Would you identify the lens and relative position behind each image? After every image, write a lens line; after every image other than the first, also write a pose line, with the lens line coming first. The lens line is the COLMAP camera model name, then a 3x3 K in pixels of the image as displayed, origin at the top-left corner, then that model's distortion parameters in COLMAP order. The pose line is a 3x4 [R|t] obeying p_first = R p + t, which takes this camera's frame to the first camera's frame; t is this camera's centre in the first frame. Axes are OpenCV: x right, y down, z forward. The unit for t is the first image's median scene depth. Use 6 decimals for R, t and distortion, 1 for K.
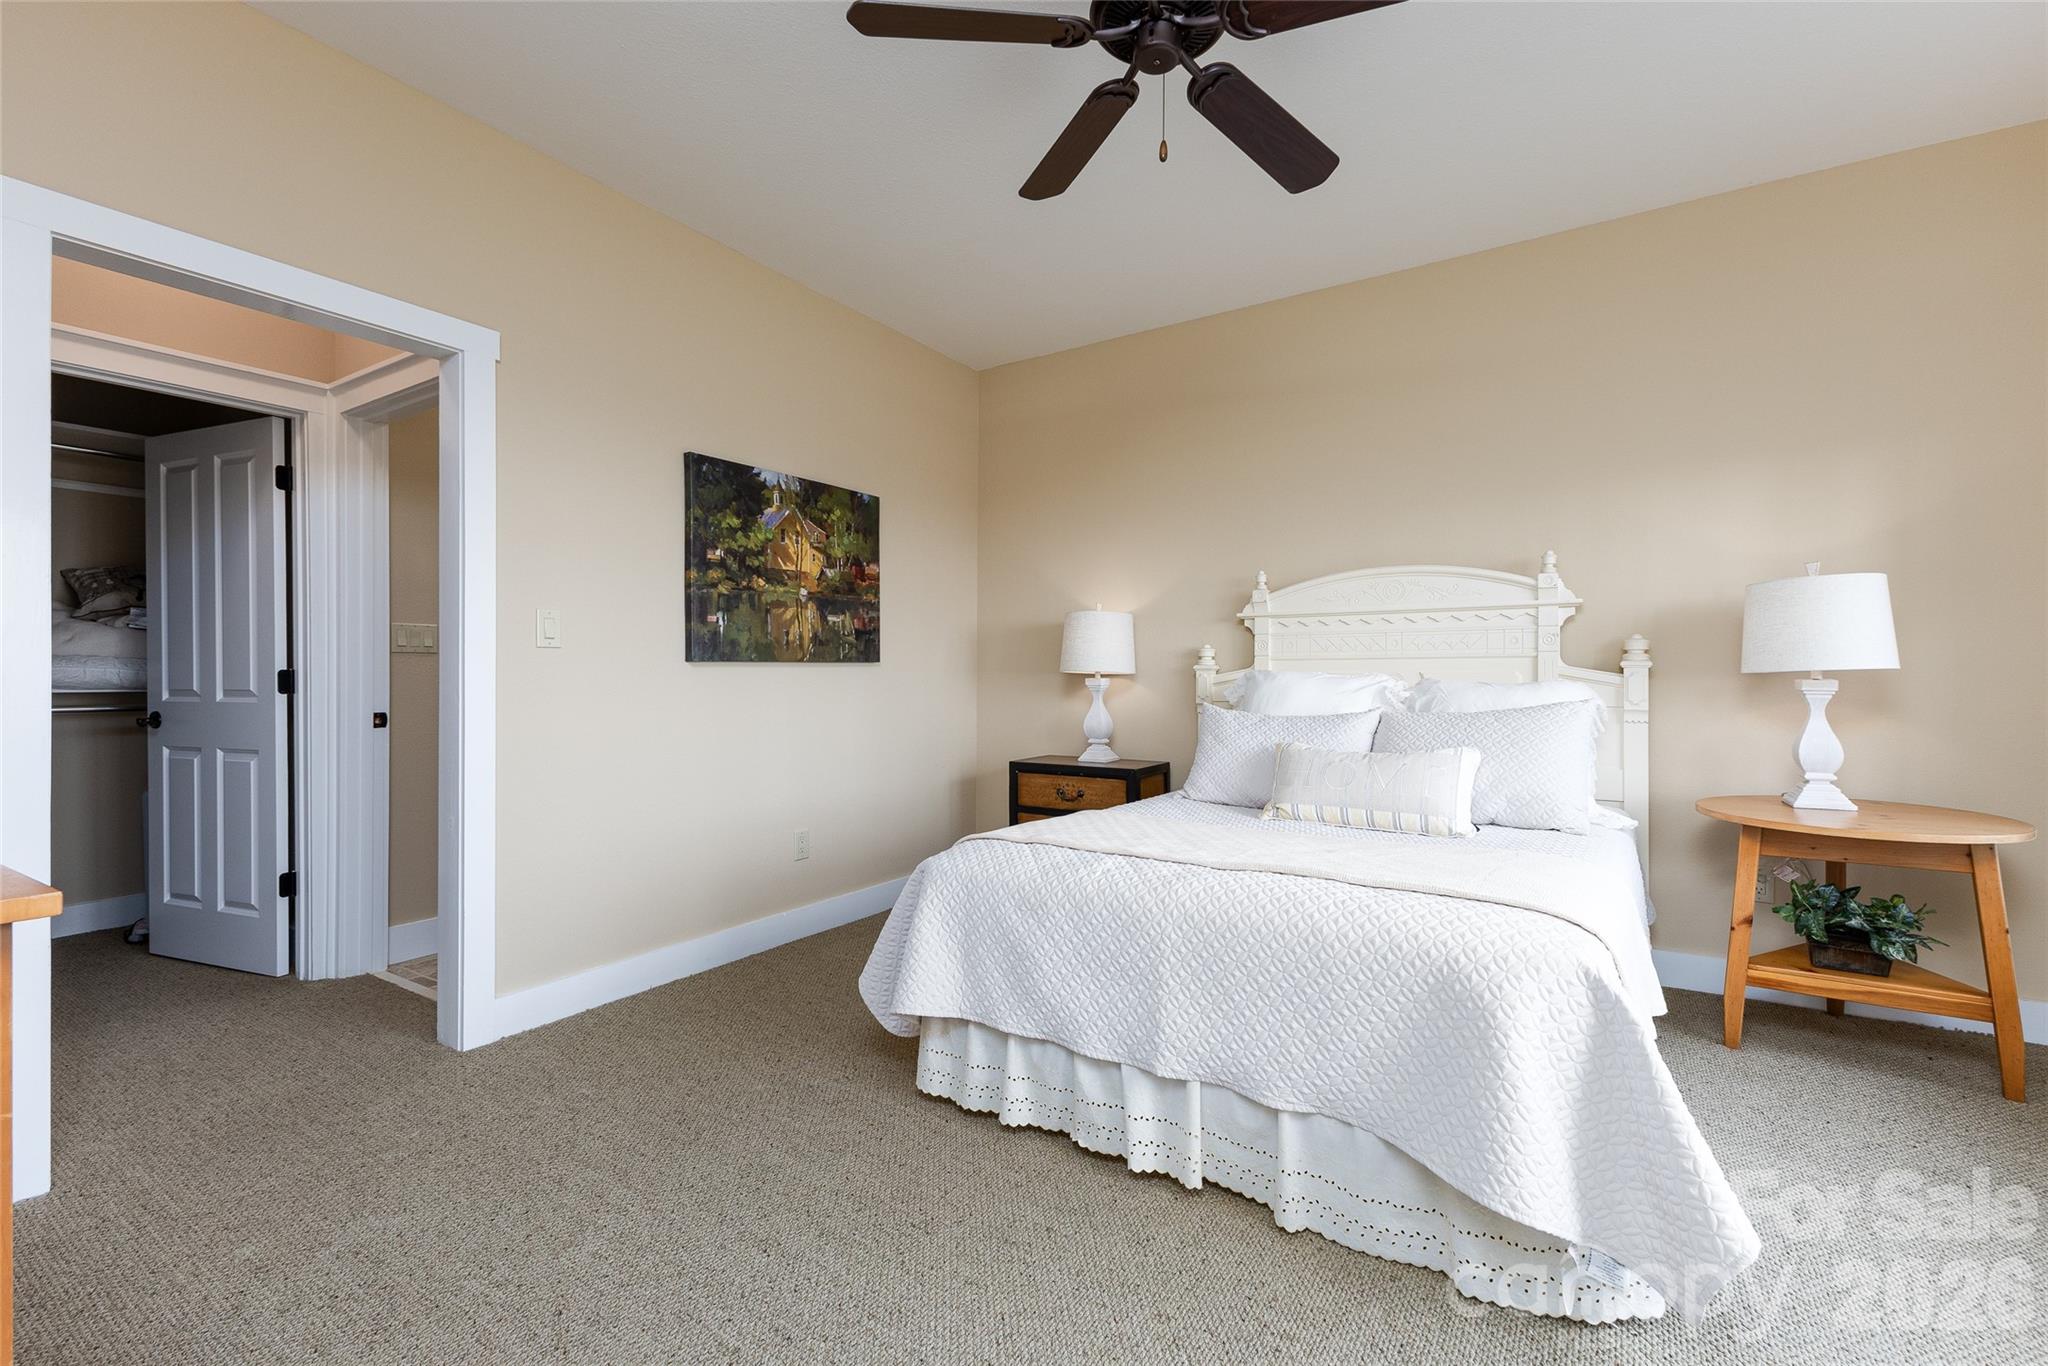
lens RADIAL K [[889.5, 0, 1030.0], [0, 889.5, 676.5], [0, 0, 1]] dist [0.004741, 0.001105]
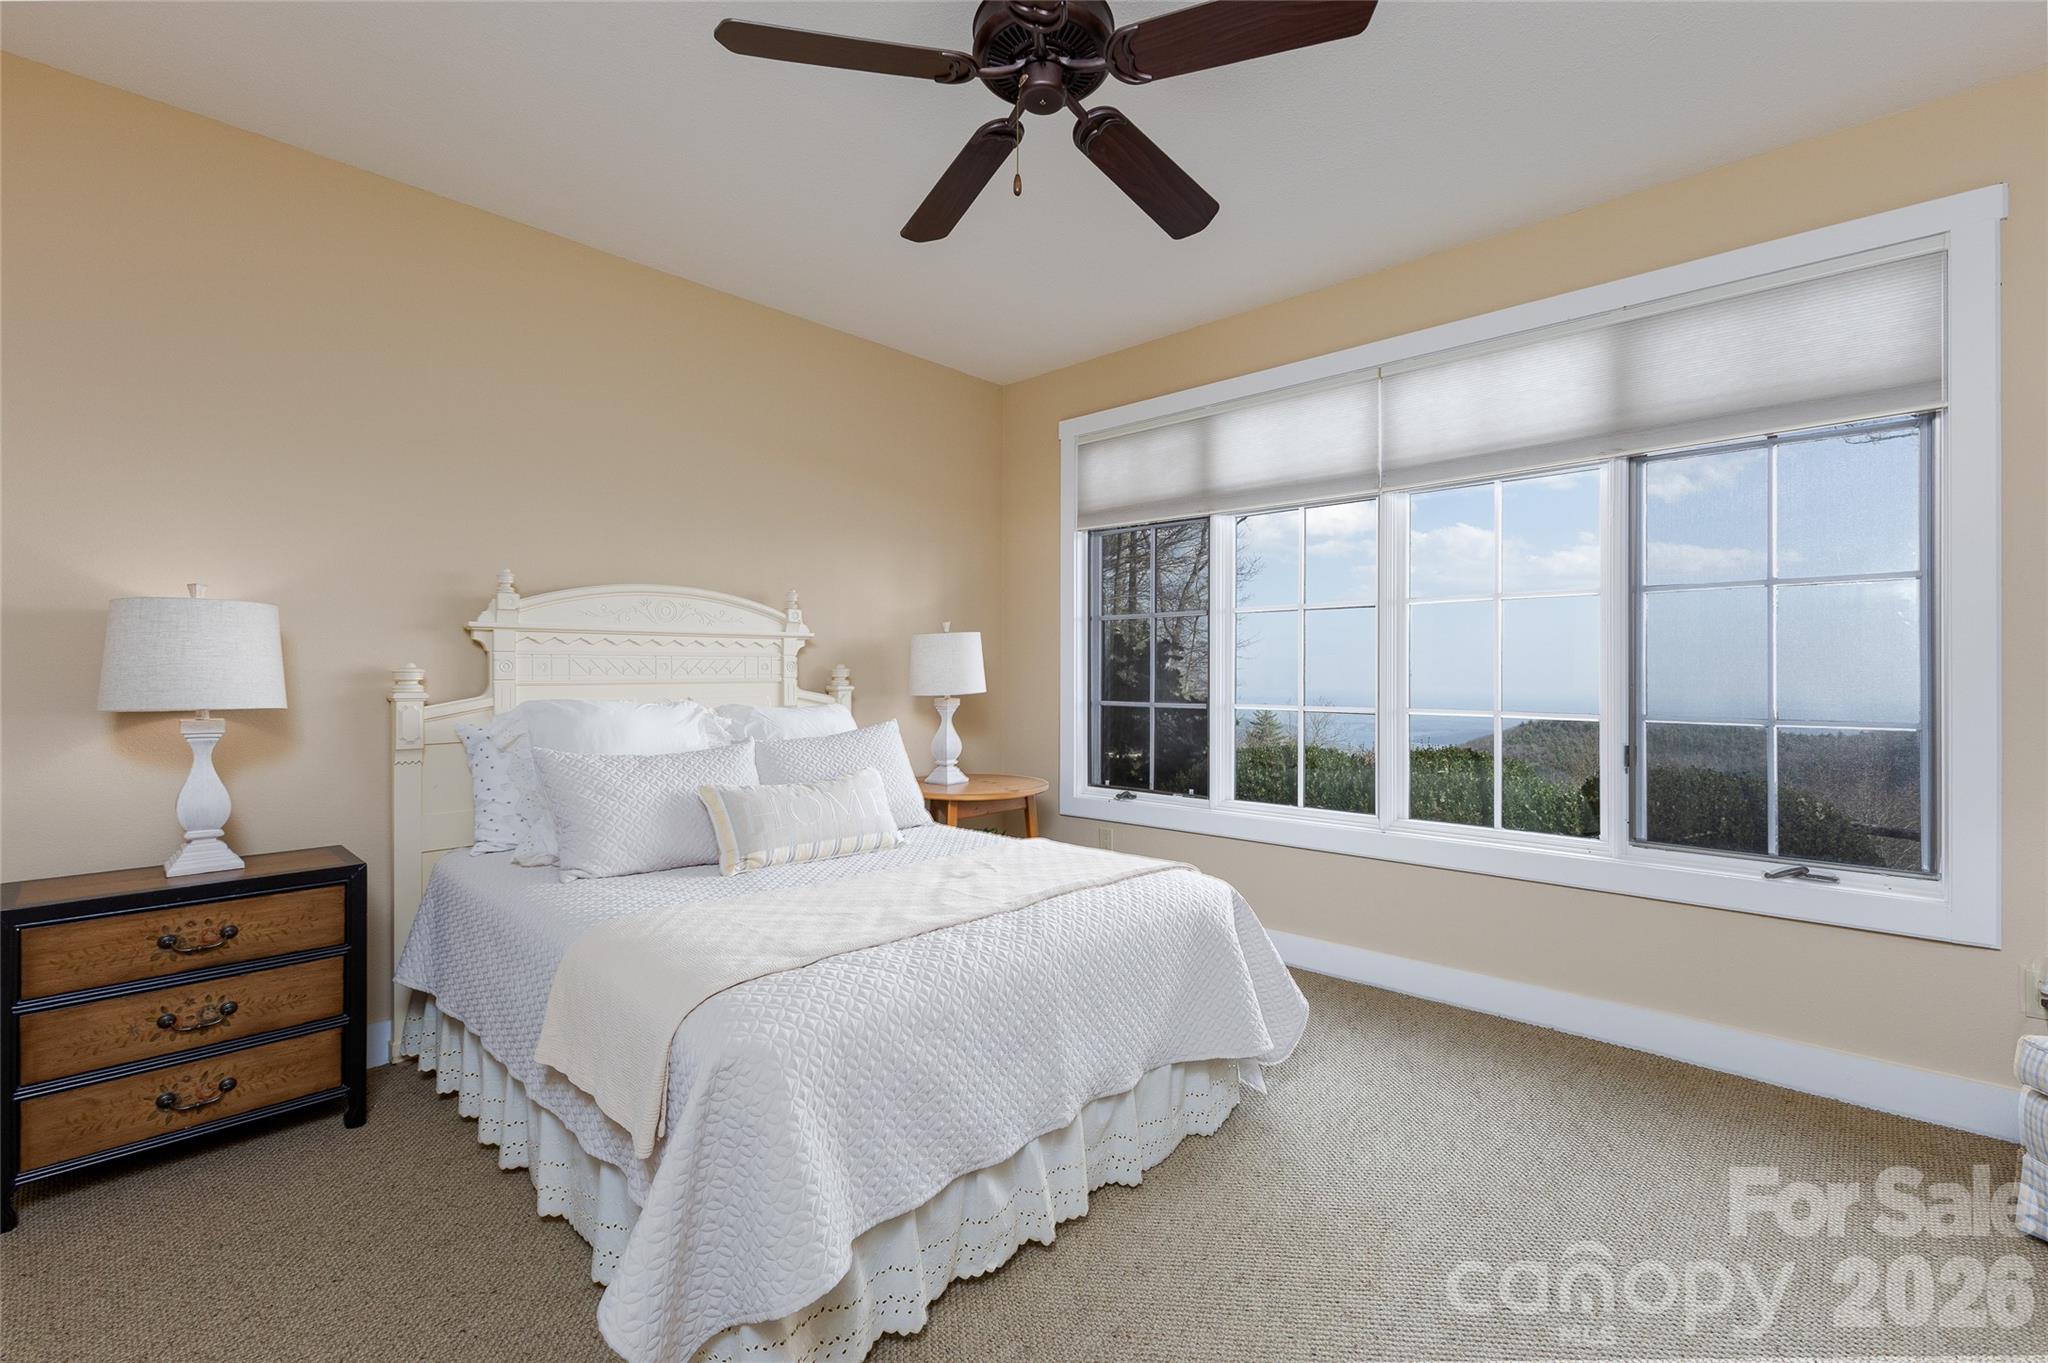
lens RADIAL K [[889.5, 0, 1014.0], [0, 889.5, 682.4], [0, 0, 1]] dist [0.004741, 0.001105]
pose [[0.176359, -0.010781, 0.984267, -0.491802], [0.000930, 0.999941, 0.010786, -0.033989], [-0.984326, -0.000987, 0.176358, 0.515469]]
